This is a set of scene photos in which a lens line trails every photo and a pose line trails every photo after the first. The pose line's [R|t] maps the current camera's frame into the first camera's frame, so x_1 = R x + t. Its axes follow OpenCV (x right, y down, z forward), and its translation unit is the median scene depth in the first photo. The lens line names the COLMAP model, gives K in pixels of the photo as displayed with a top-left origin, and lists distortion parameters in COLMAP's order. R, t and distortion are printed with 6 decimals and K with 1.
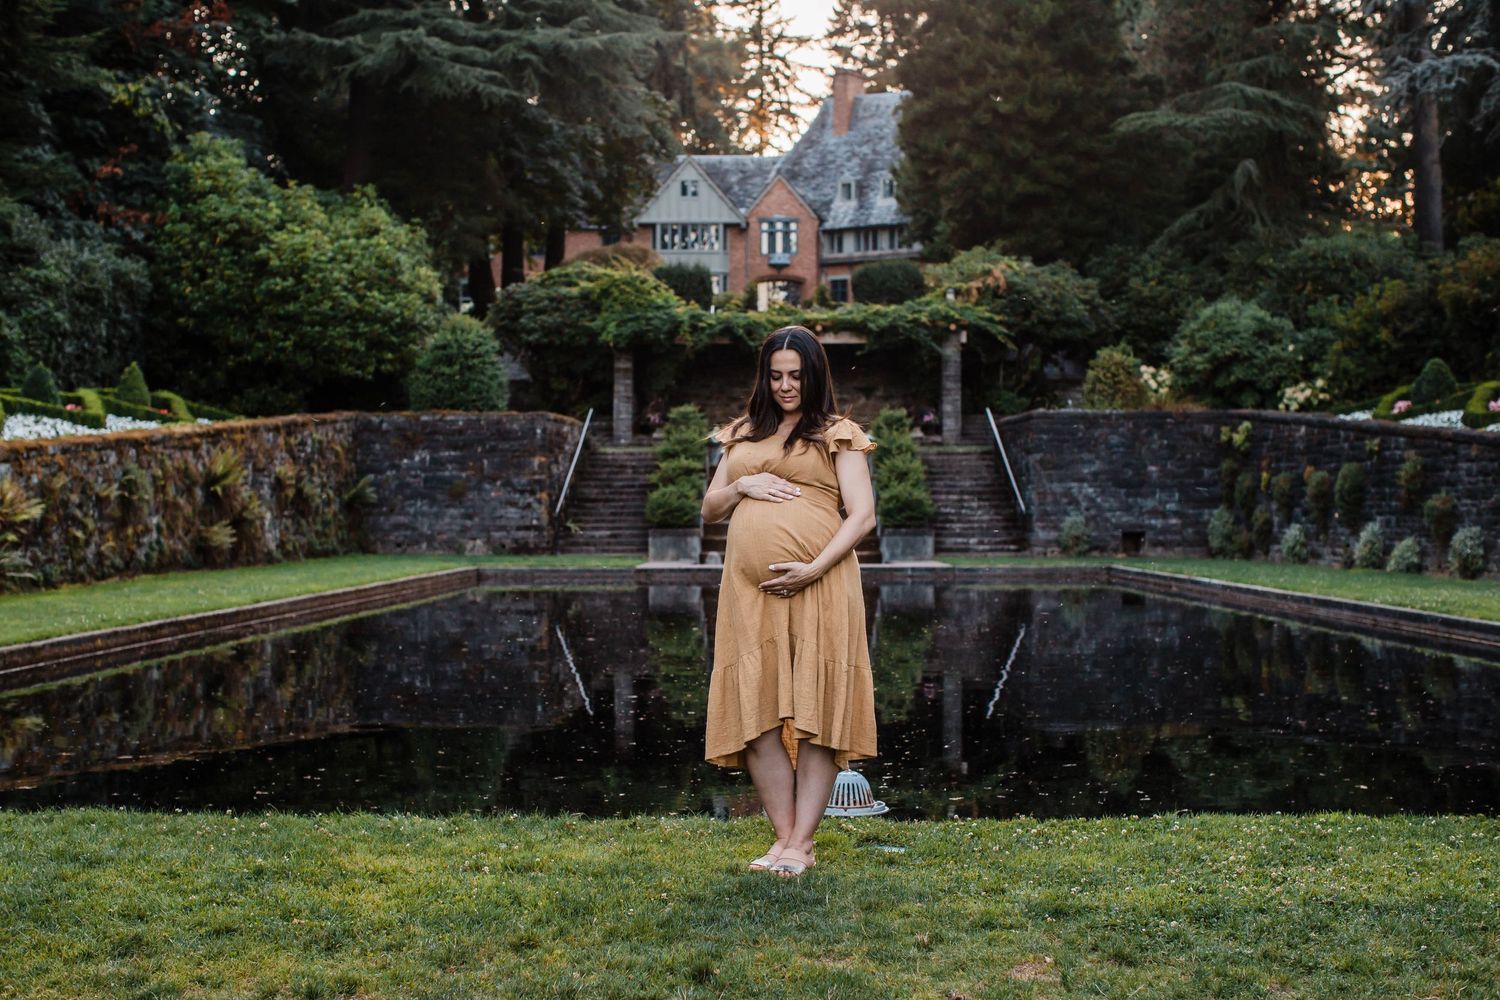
lens RADIAL K [[2245.3, 0, 750.0], [0, 2245.3, 500.0], [0, 0, 1]] dist [-0.143094, 0.096838]
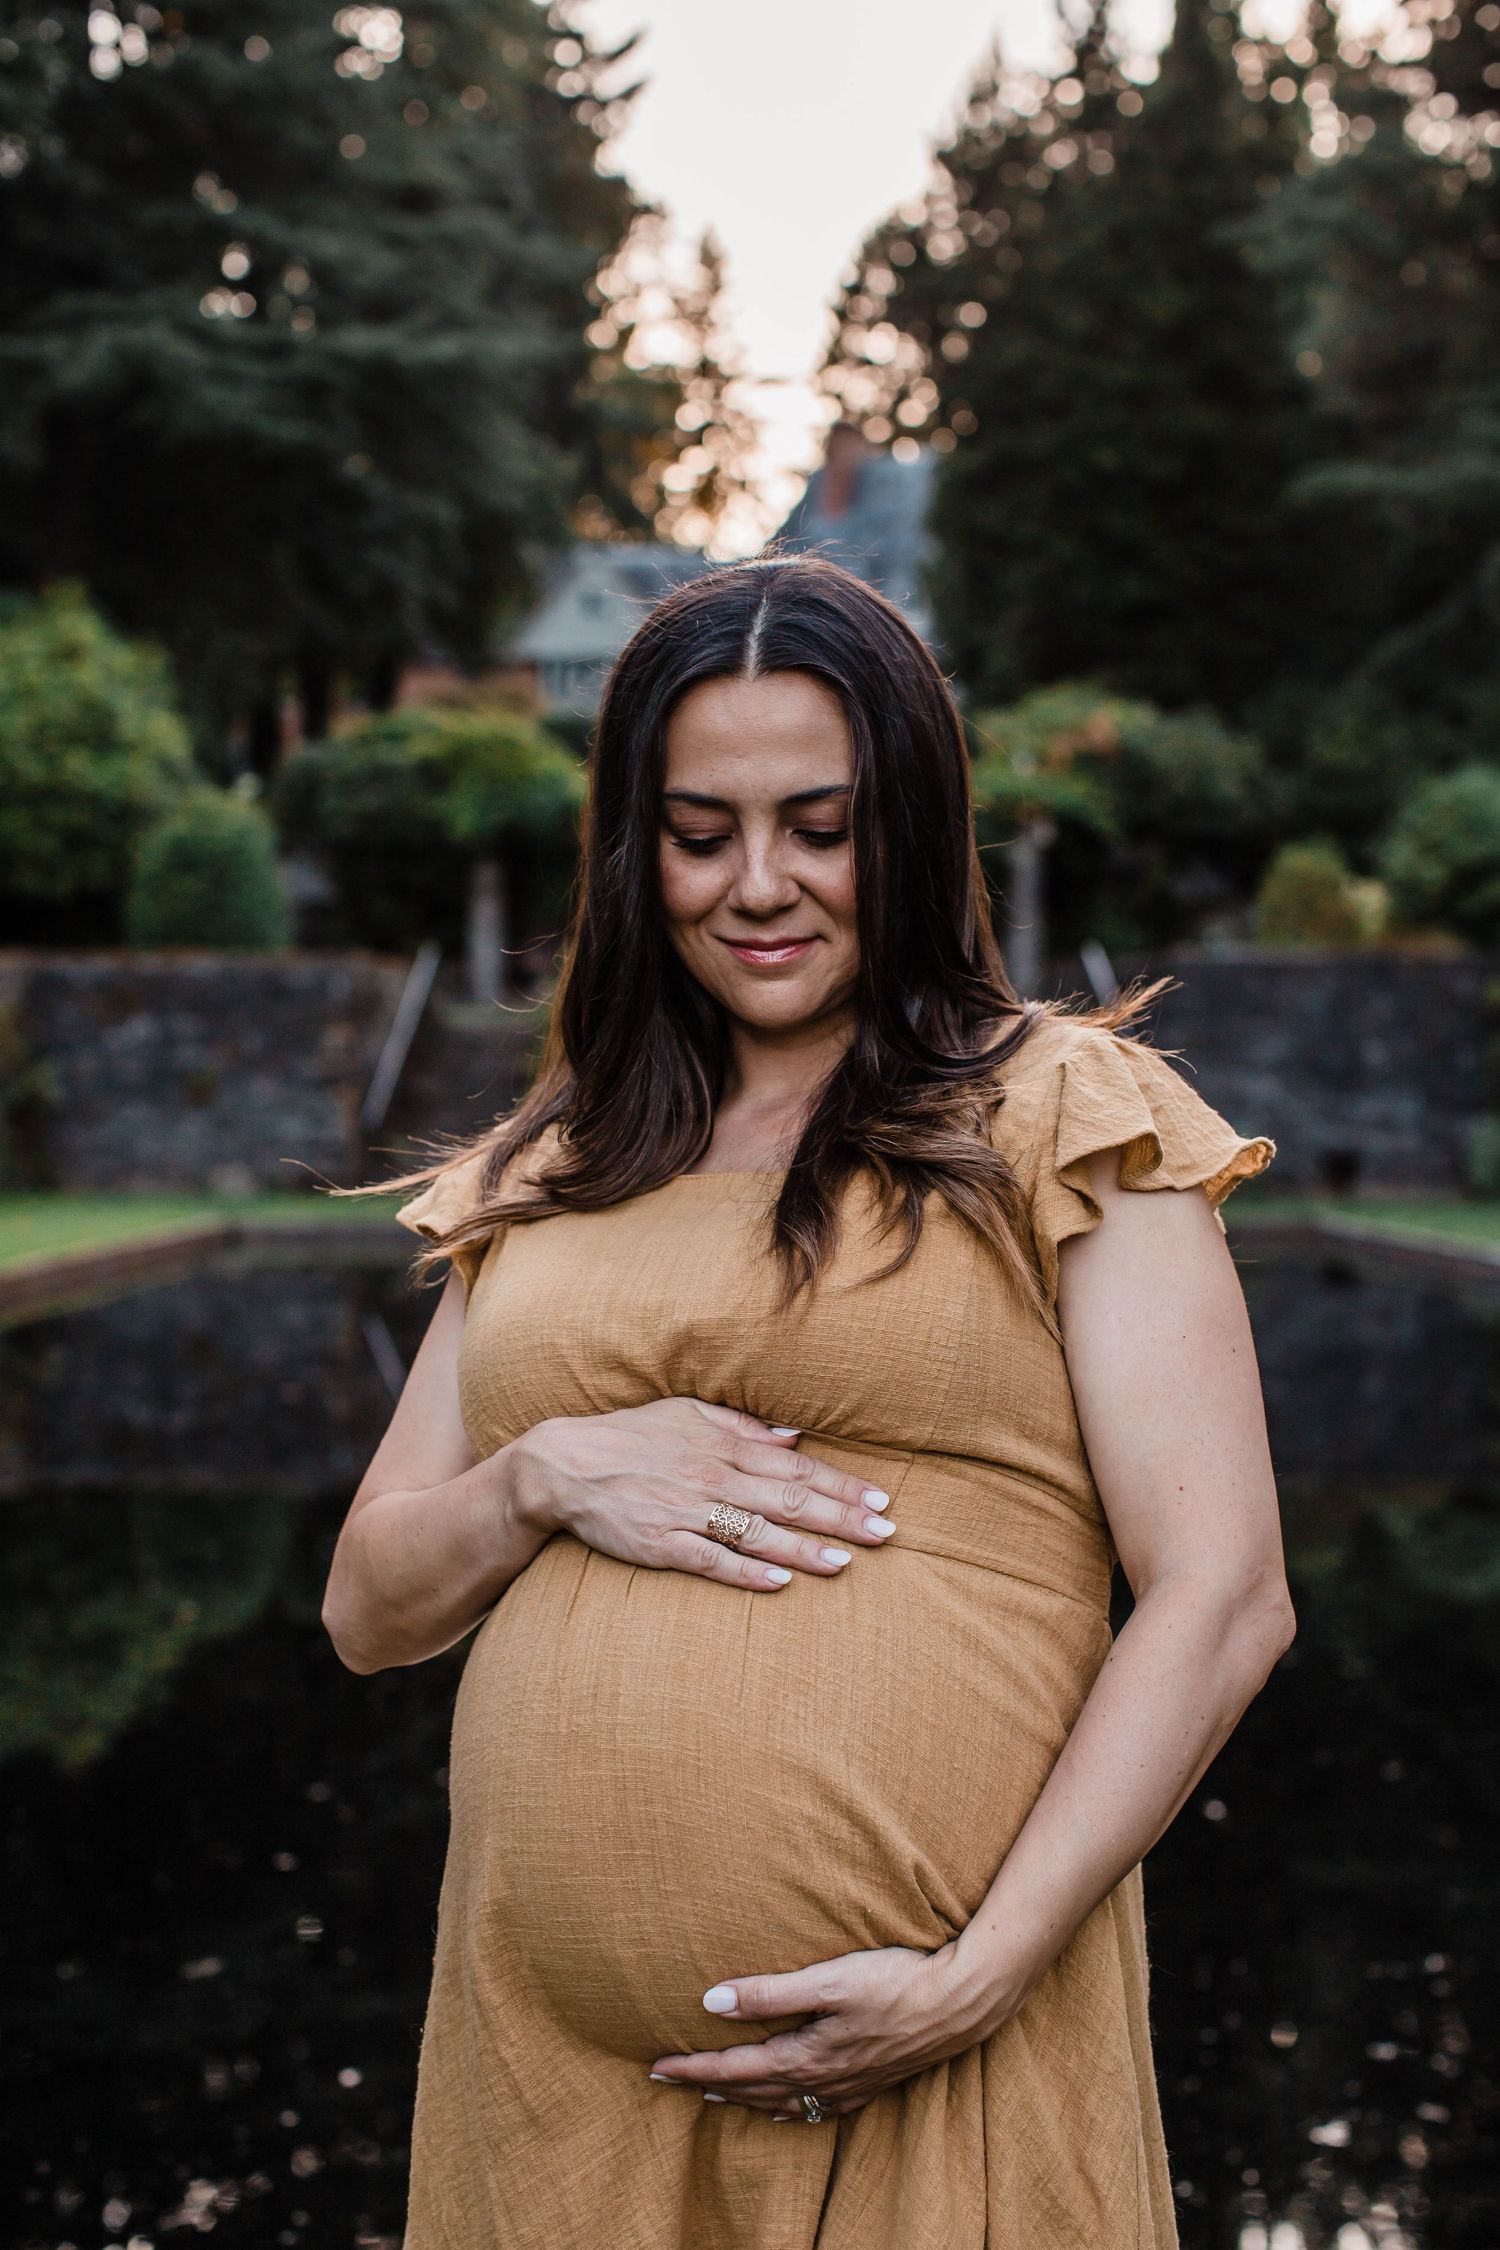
lens RADIAL K [[3274.6, 0, 750.0], [0, 3274.6, 1125.0], [0, 0, 1]] dist [-0.175143, 0.268762]
pose [[0.999832, 0.000376, 0.018324, -0.001262], [-0.000642, 0.999895, 0.014503, -0.005844], [-0.018316, -0.014513, 0.999727, 0.118771]]
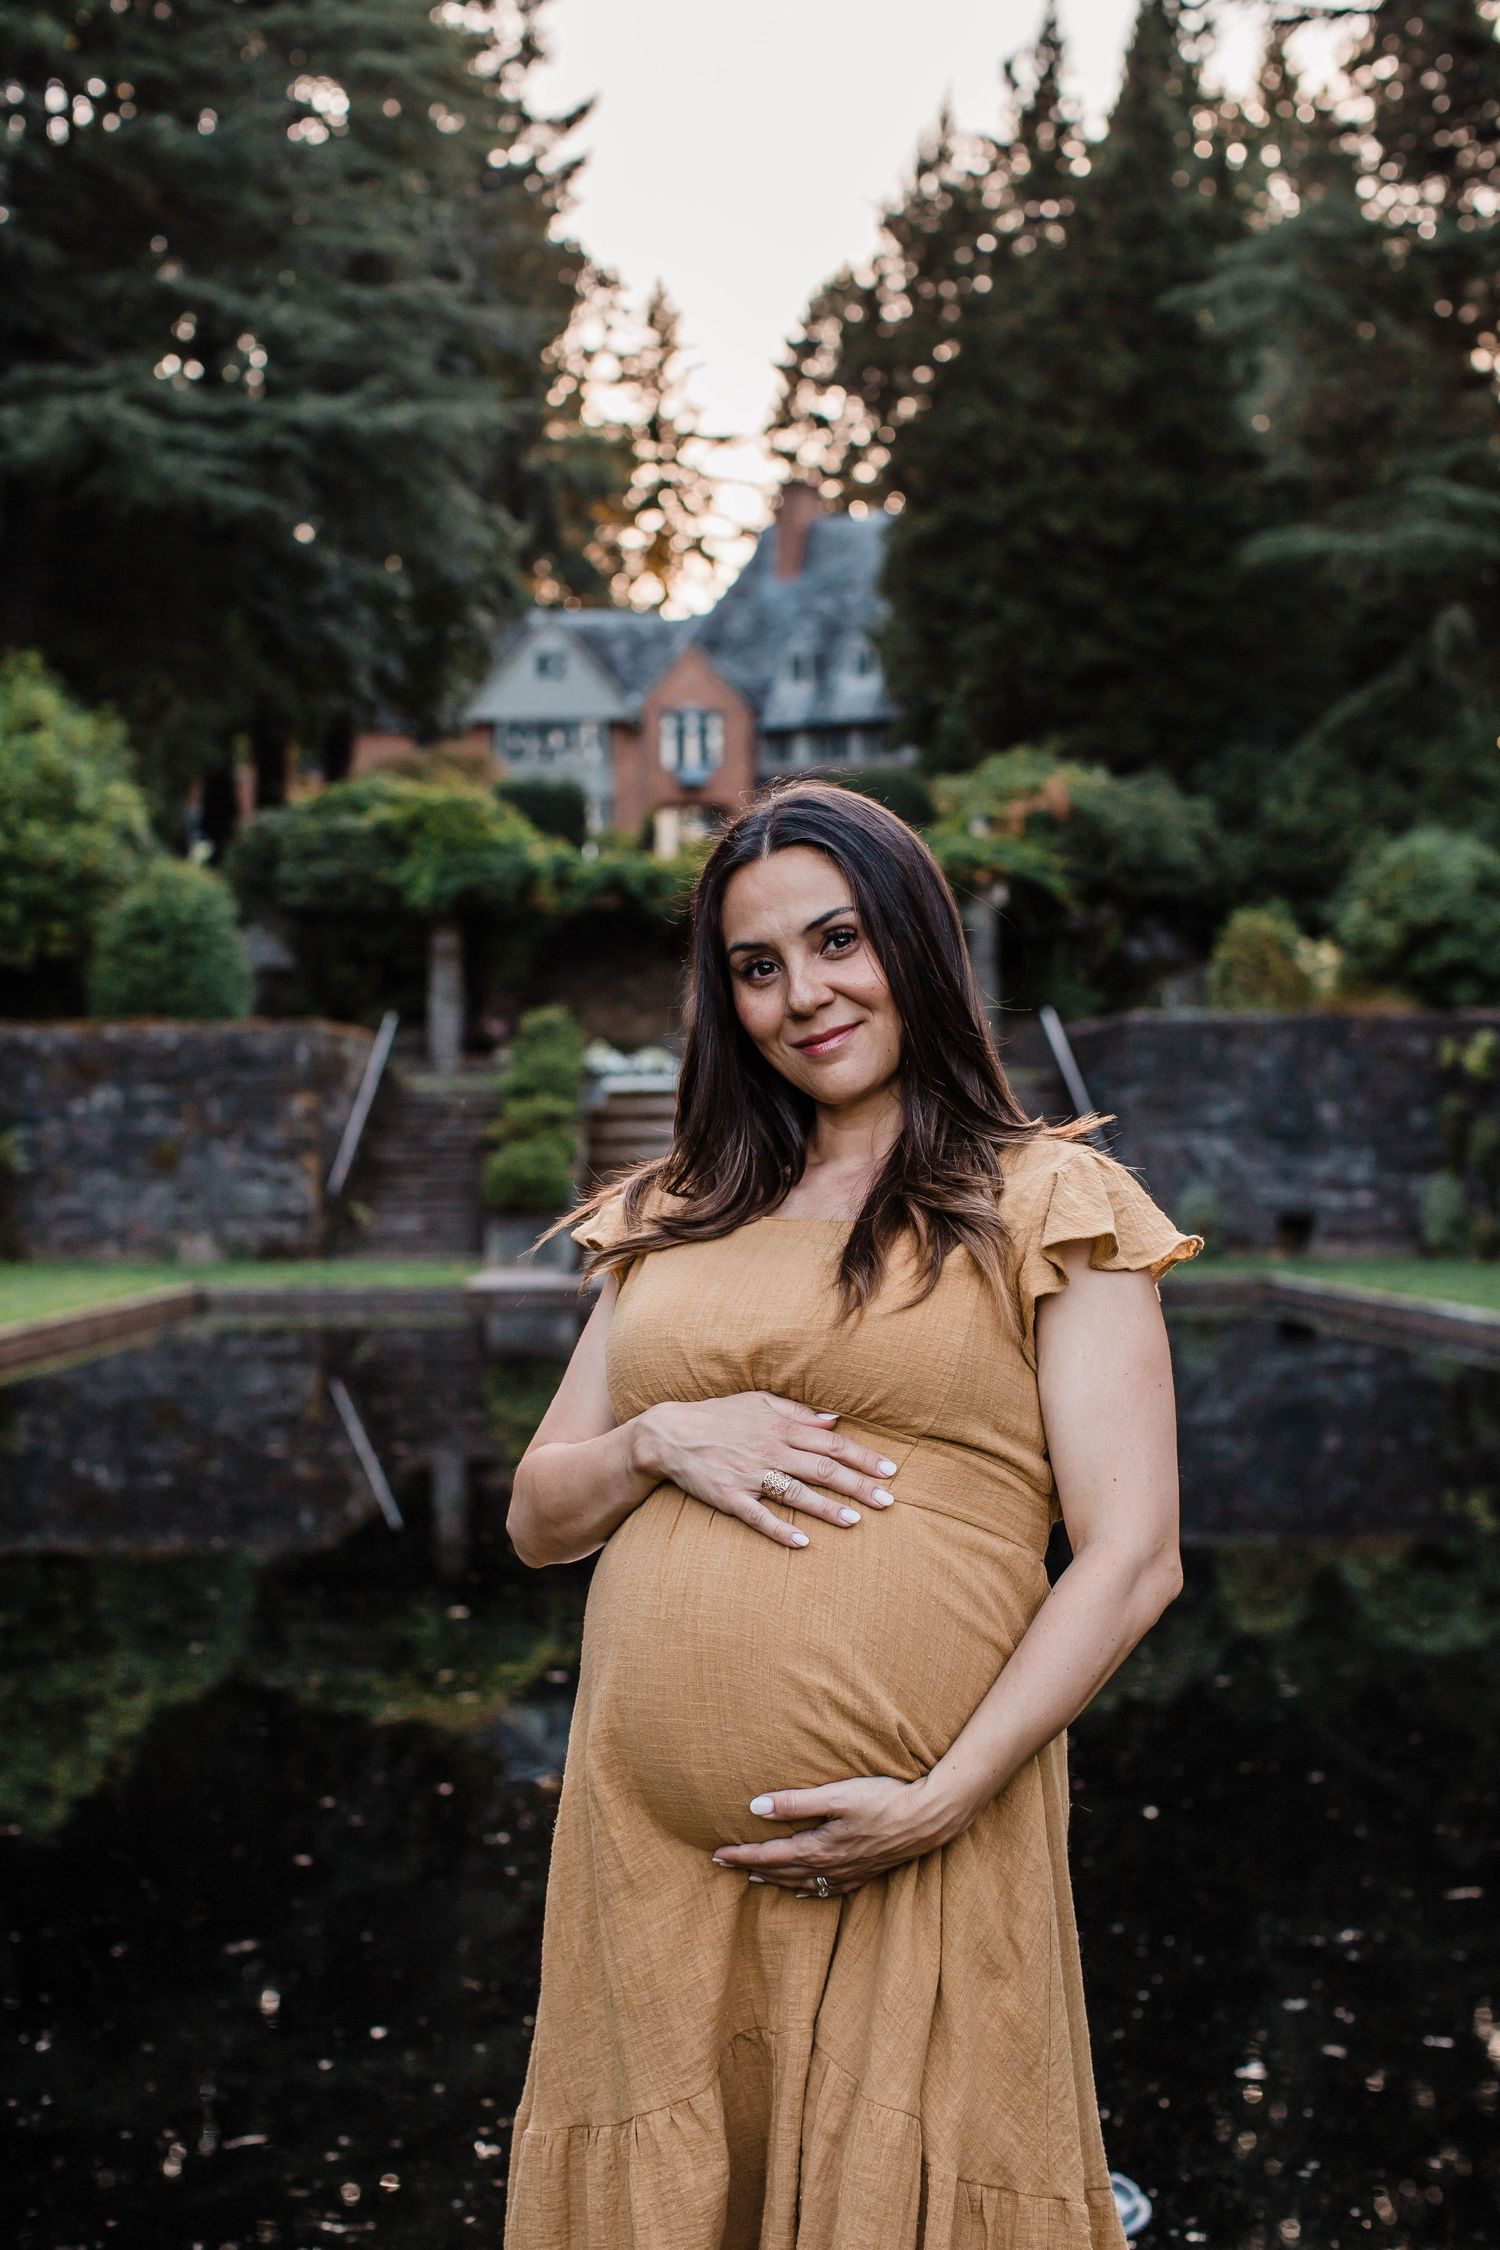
lens RADIAL K [[3306.7, 0, 750.0], [0, 3306.7, 1125.0], [0, 0, 1]] dist [-0.149771, 0.143731]
pose [[0.999444, -0.006366, 0.032727, -0.003449], [0.006493, 0.999972, -0.003778, -0.006803], [-0.032703, 0.003988, 0.999457, 0.104062]]
